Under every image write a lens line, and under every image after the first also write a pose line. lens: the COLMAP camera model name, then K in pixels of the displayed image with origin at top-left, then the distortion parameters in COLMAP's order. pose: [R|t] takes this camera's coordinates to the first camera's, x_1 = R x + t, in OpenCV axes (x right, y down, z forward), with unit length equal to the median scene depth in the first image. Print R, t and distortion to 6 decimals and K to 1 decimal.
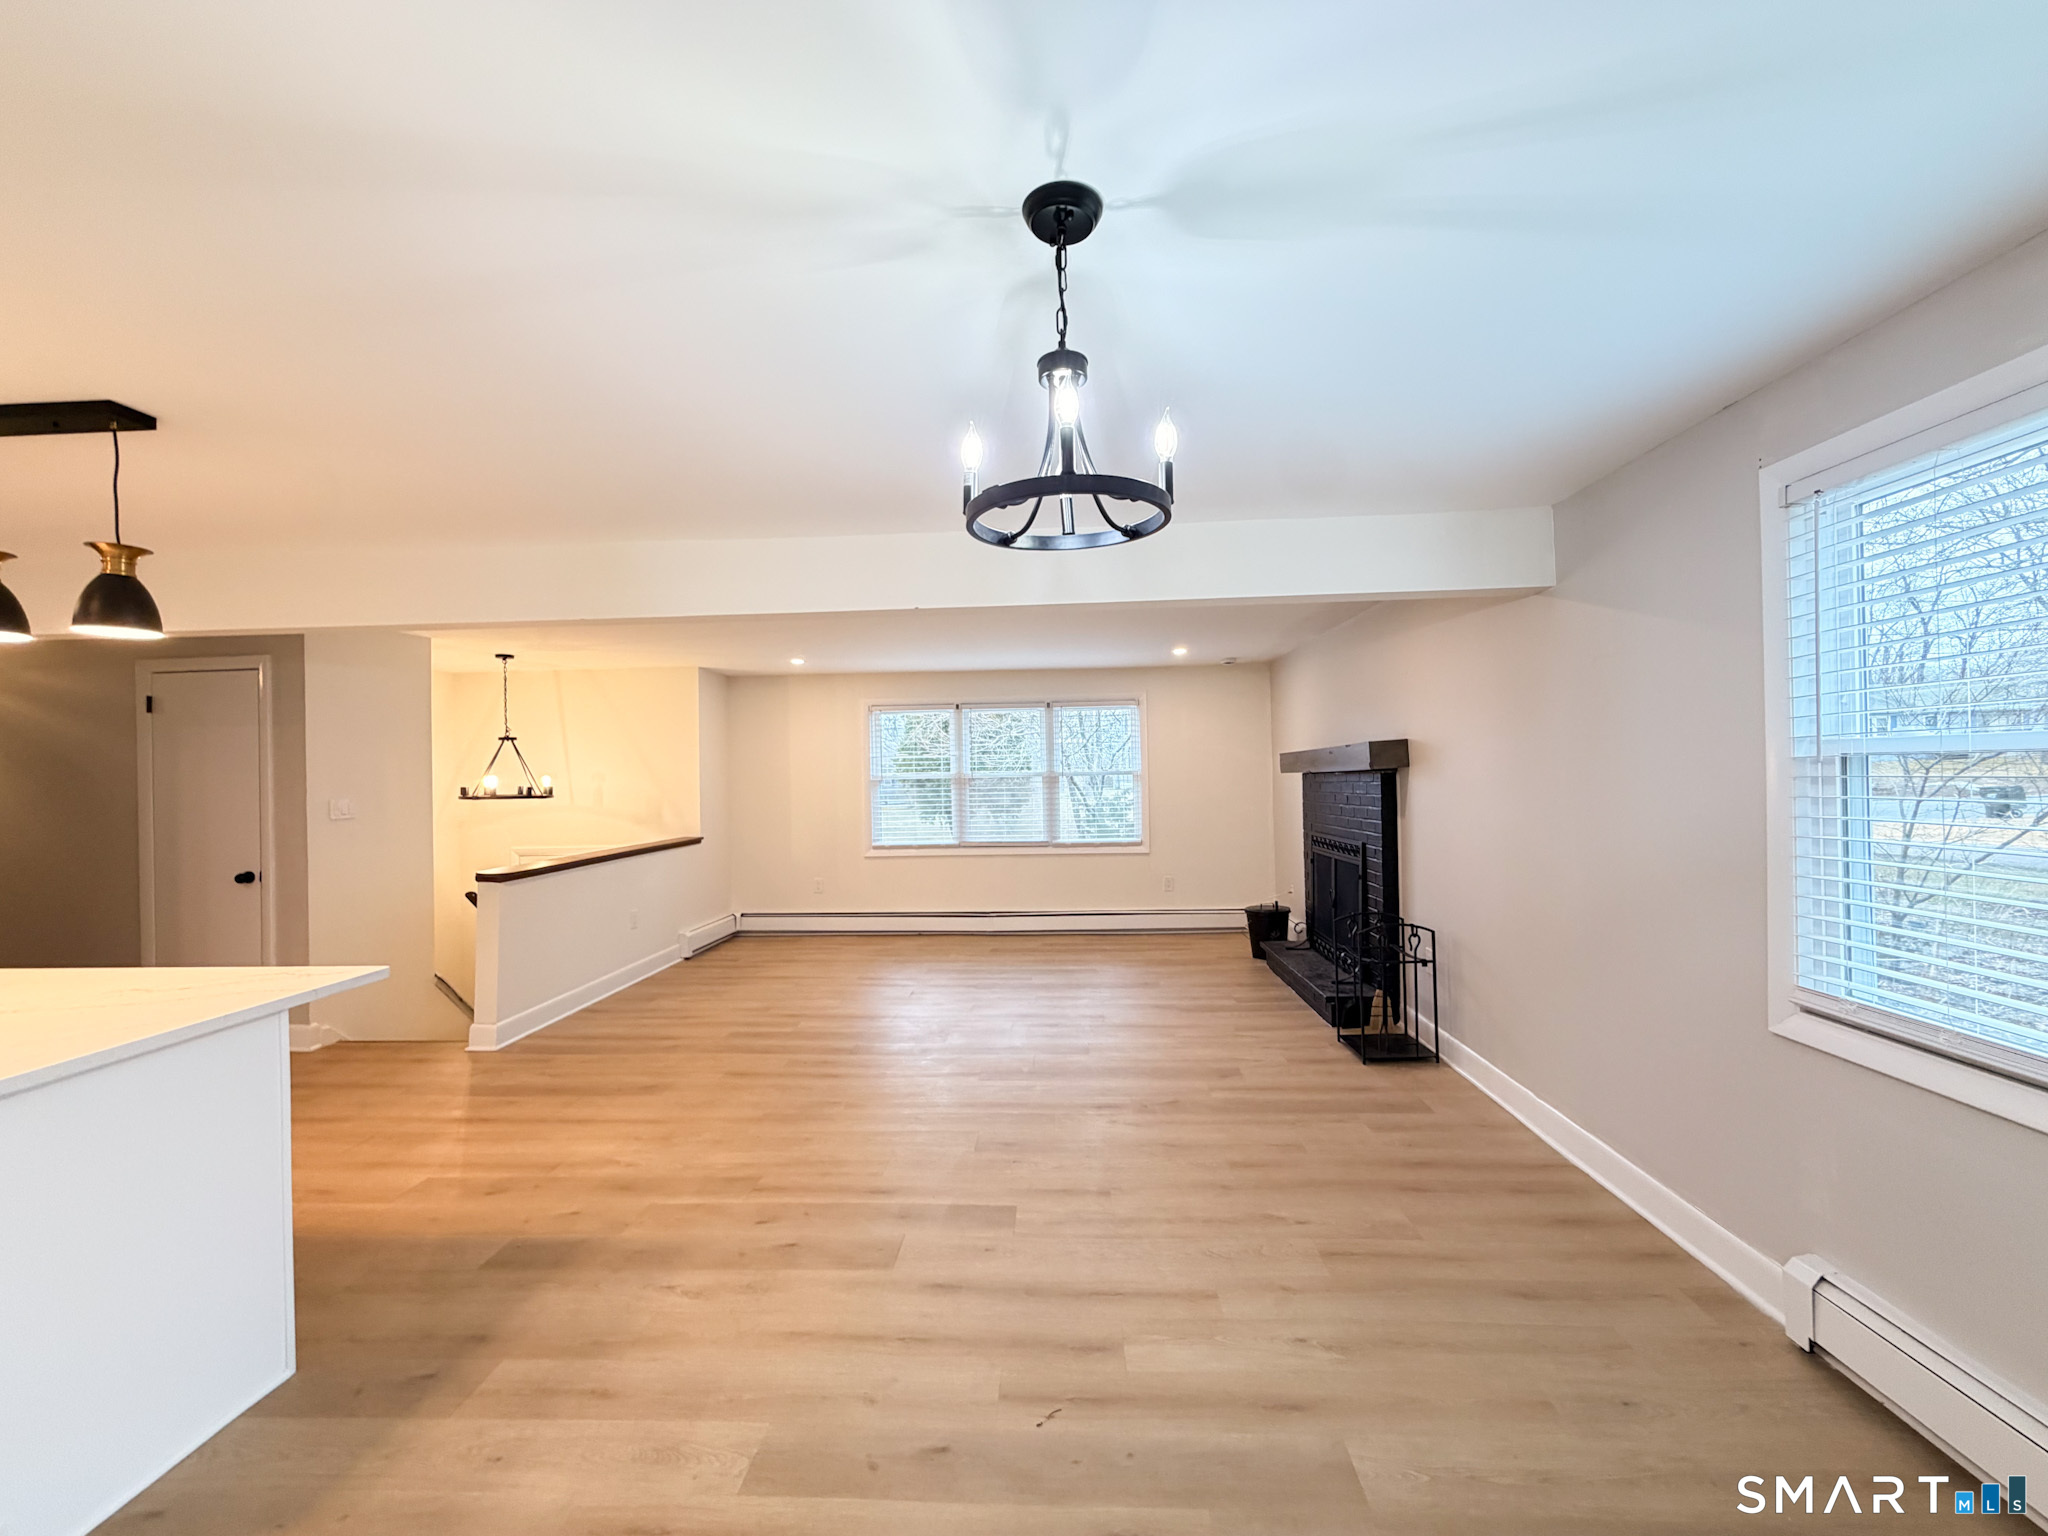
lens RADIAL K [[828.4, 0, 1024.0], [0, 828.4, 768.0], [0, 0, 1]] dist [0.001093, 0.000228]
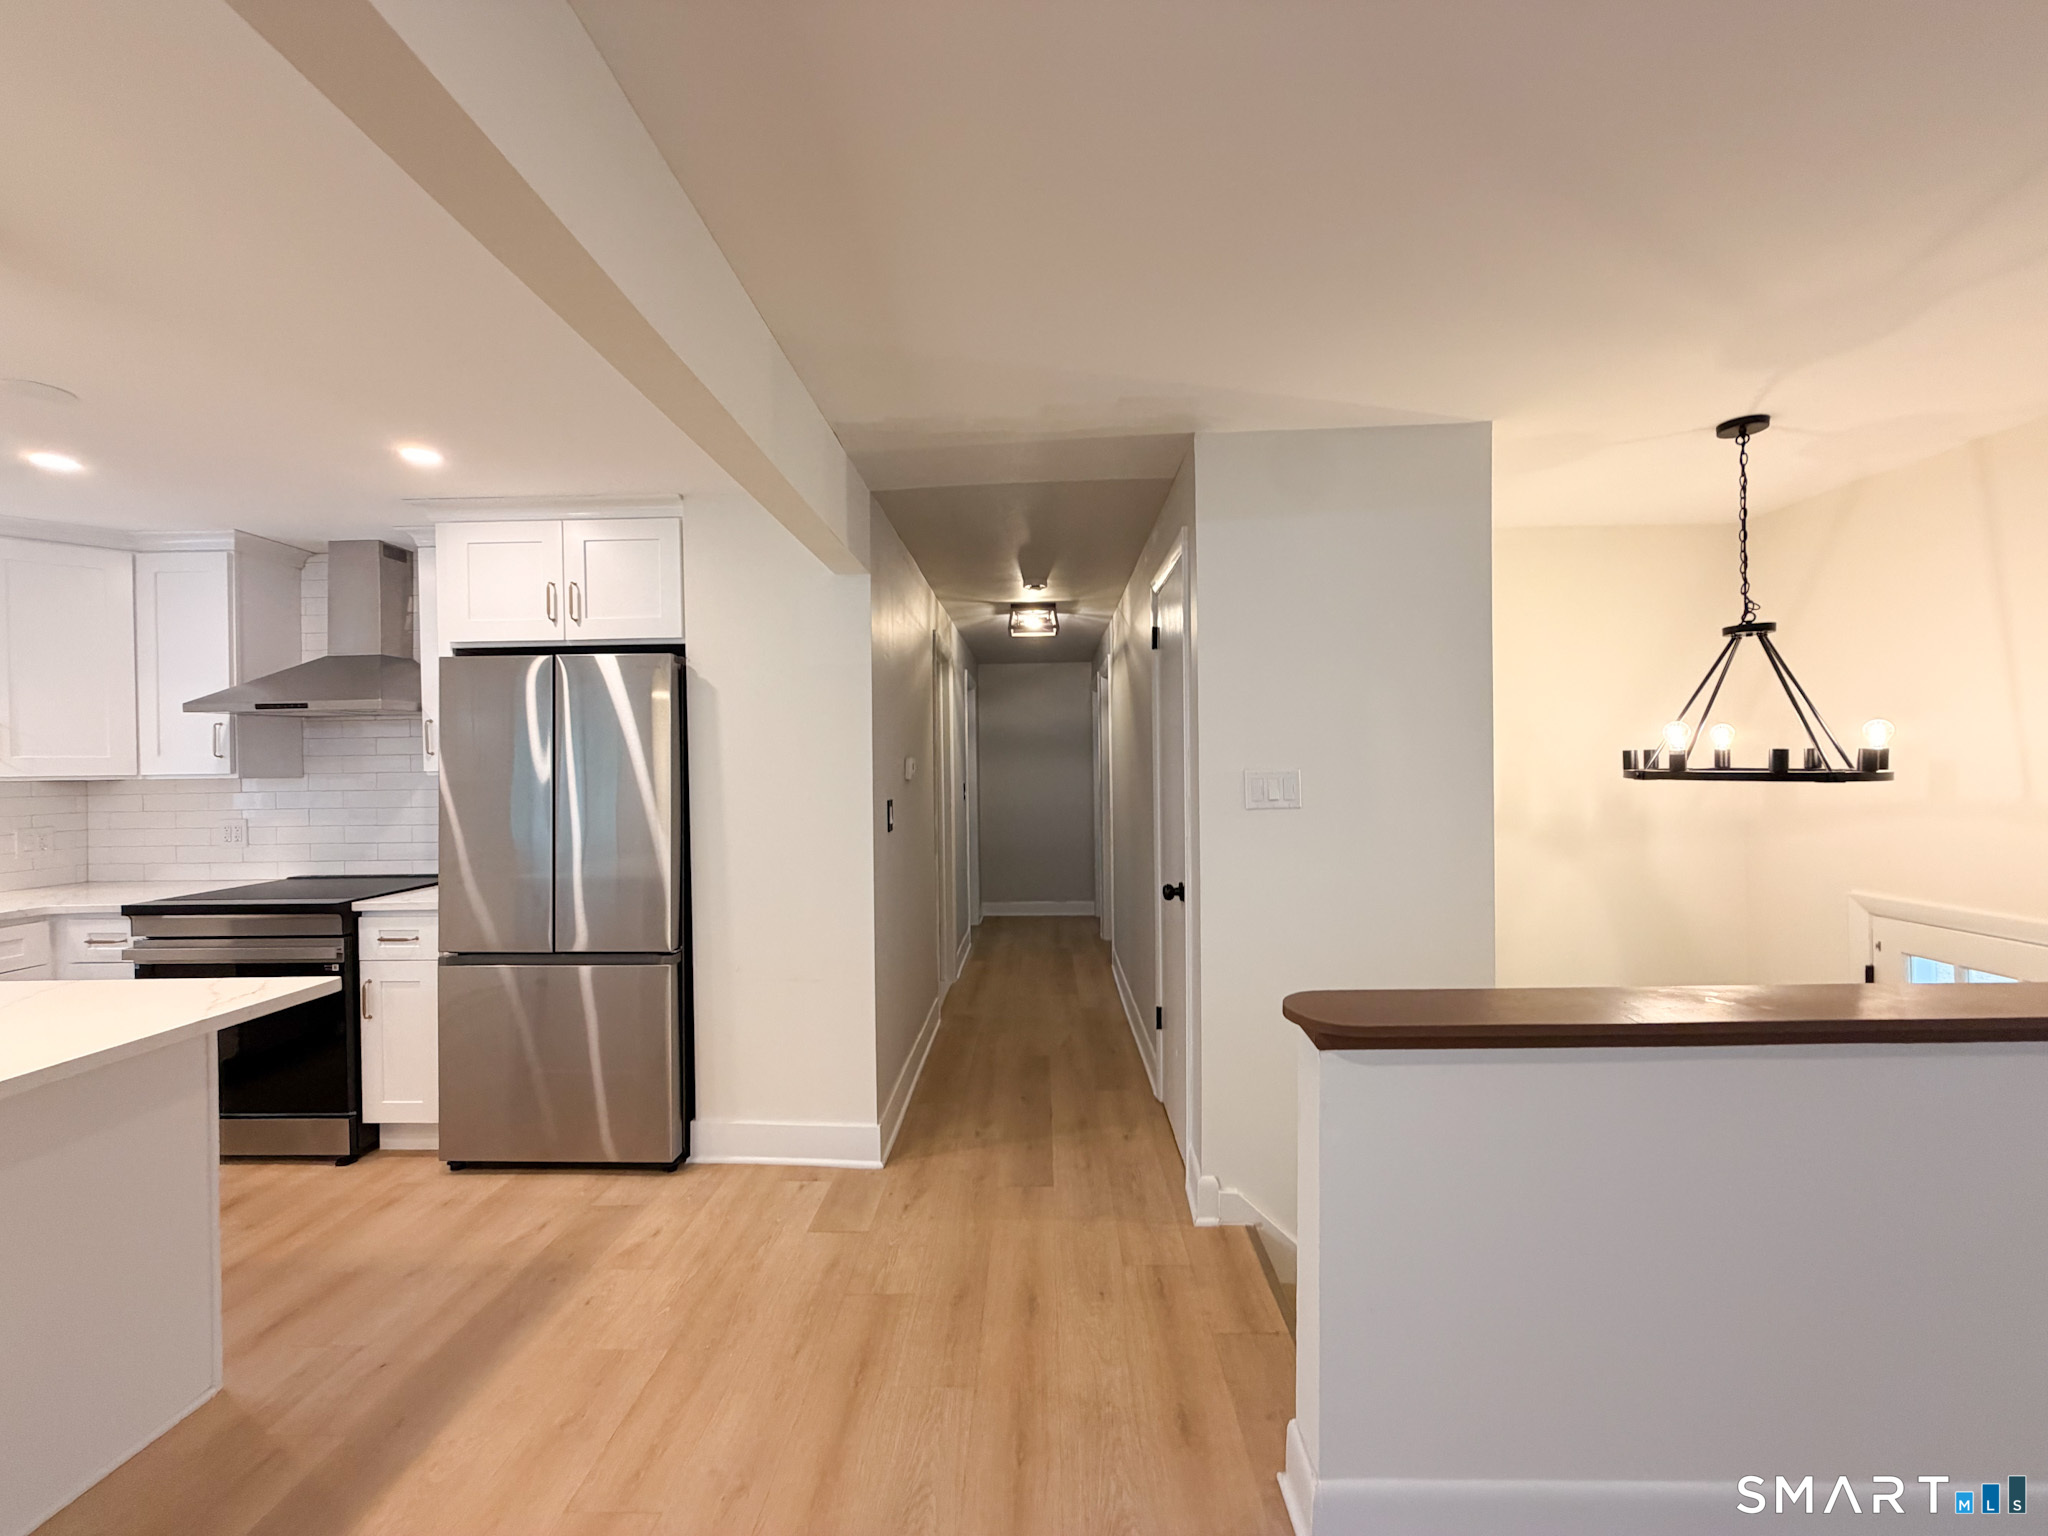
lens RADIAL K [[805.3, 0, 1024.0], [0, 805.3, 768.0], [0, 0, 1]] dist [-0.001218, -0.000155]
pose [[0.027919, 0.020886, -0.999392, -0.332805], [0.019187, 0.999586, 0.021426, 0.023177], [0.999426, -0.019773, 0.027507, 0.879018]]
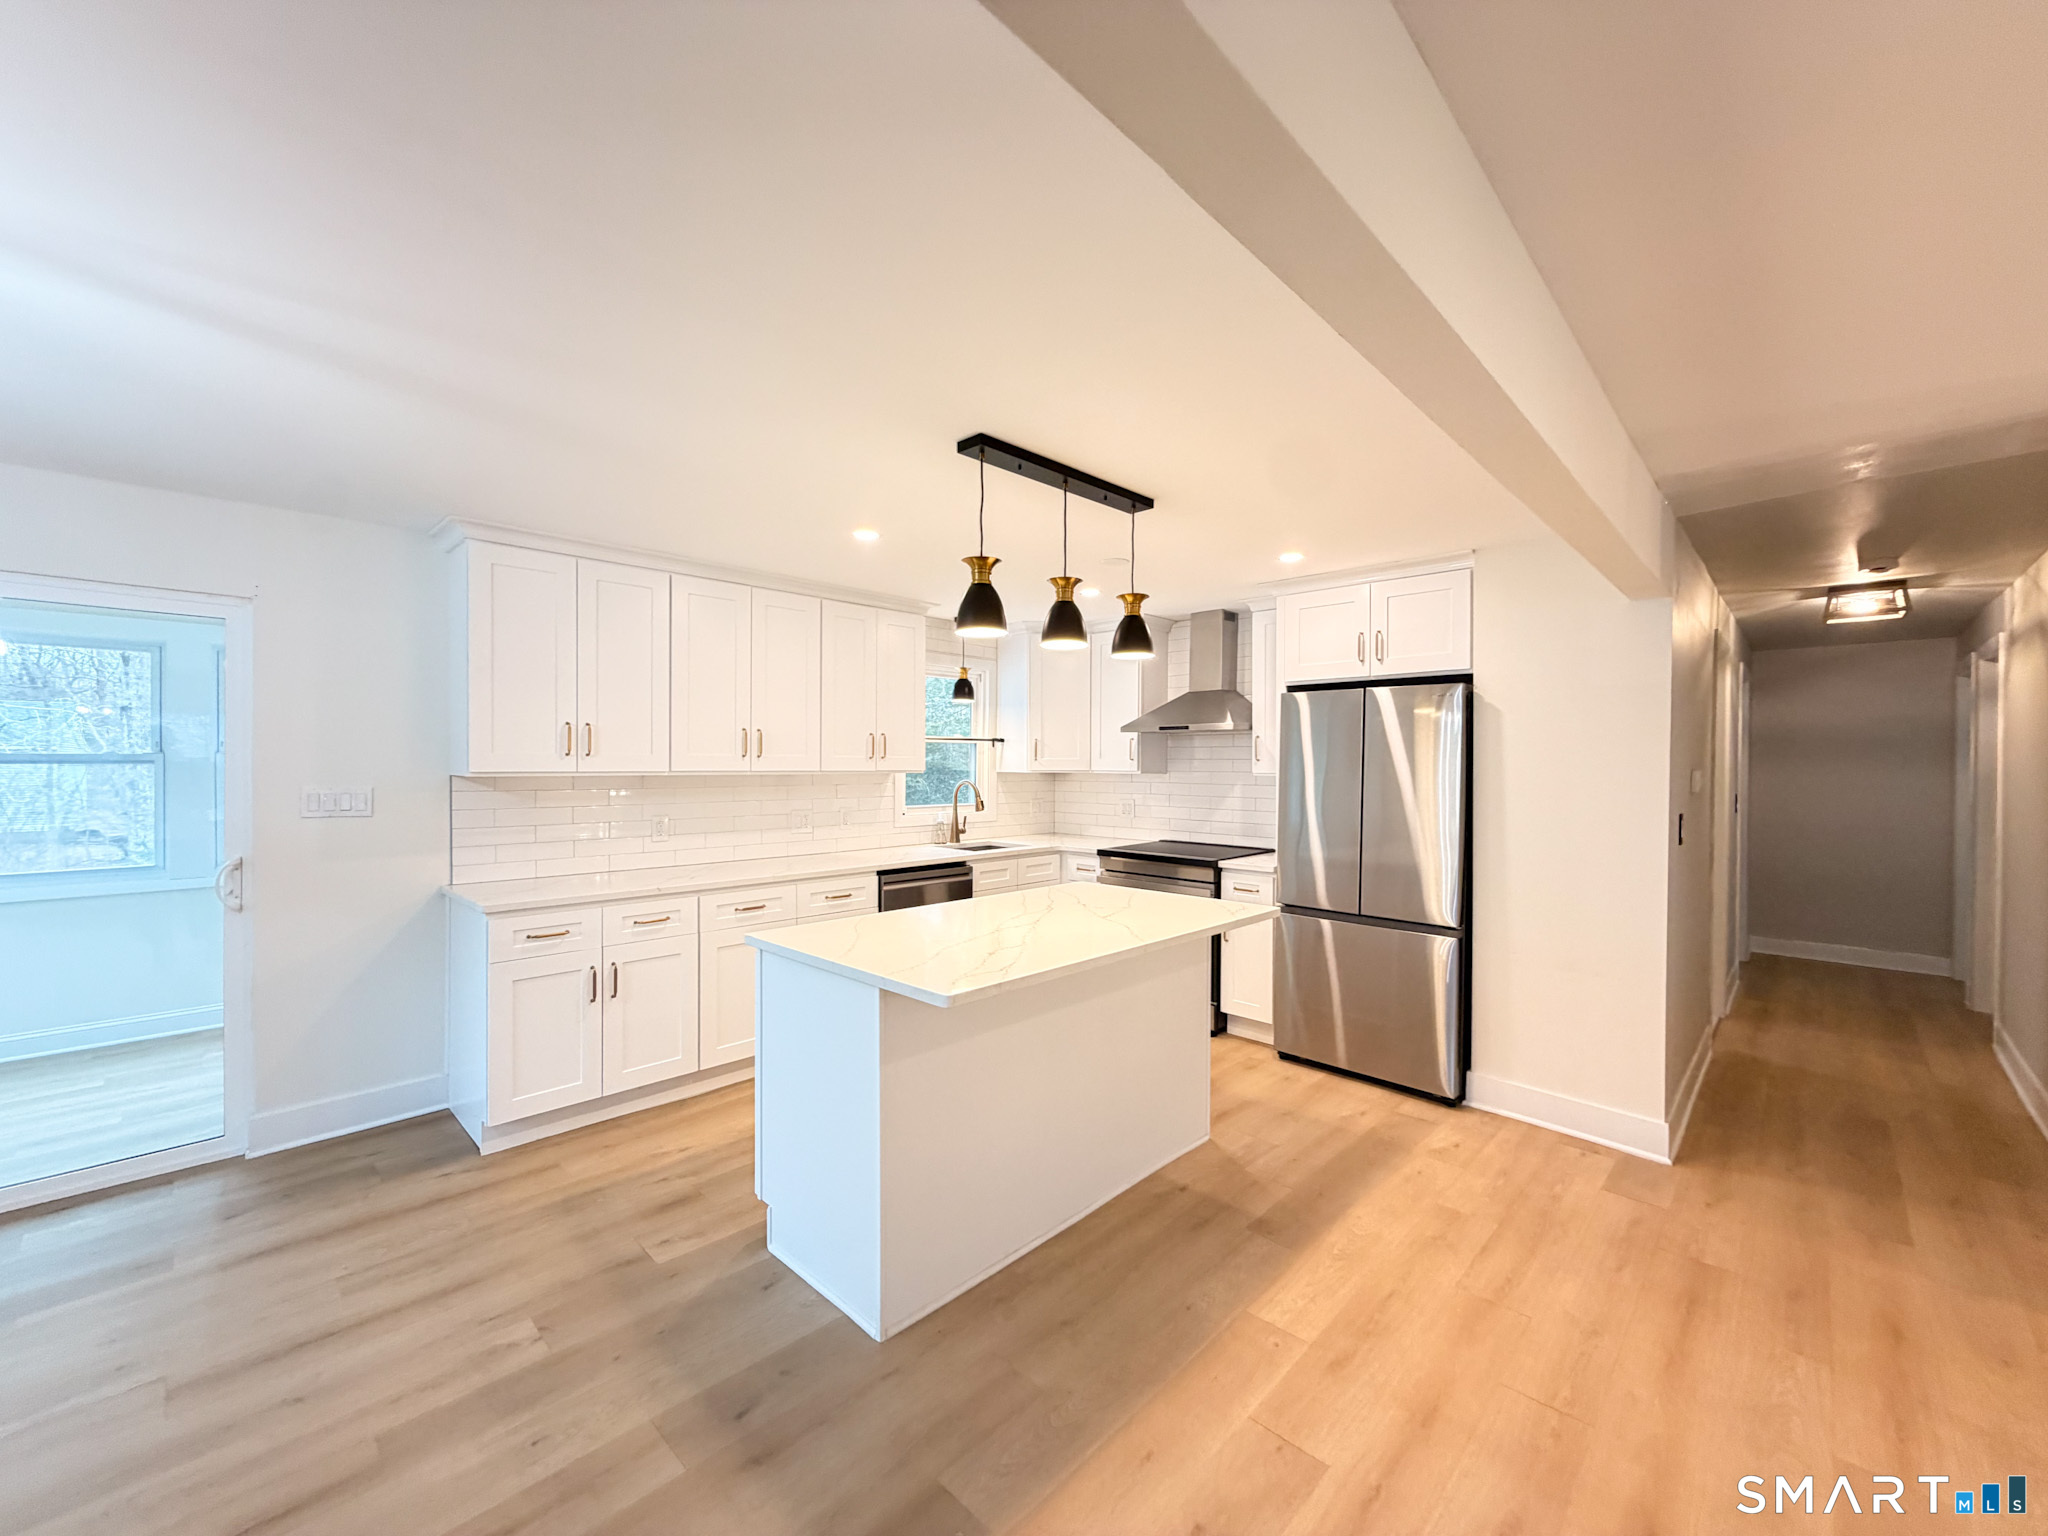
lens RADIAL K [[817.1, 0, 1025.9], [0, 817.1, 767.5], [0, 0, 1]] dist [0.000293, -0.000018]
pose [[-0.658108, 0.022486, -0.752588, -0.111115], [0.013052, 0.999744, 0.018458, 0.002358], [0.752810, 0.002325, -0.658233, 0.820771]]
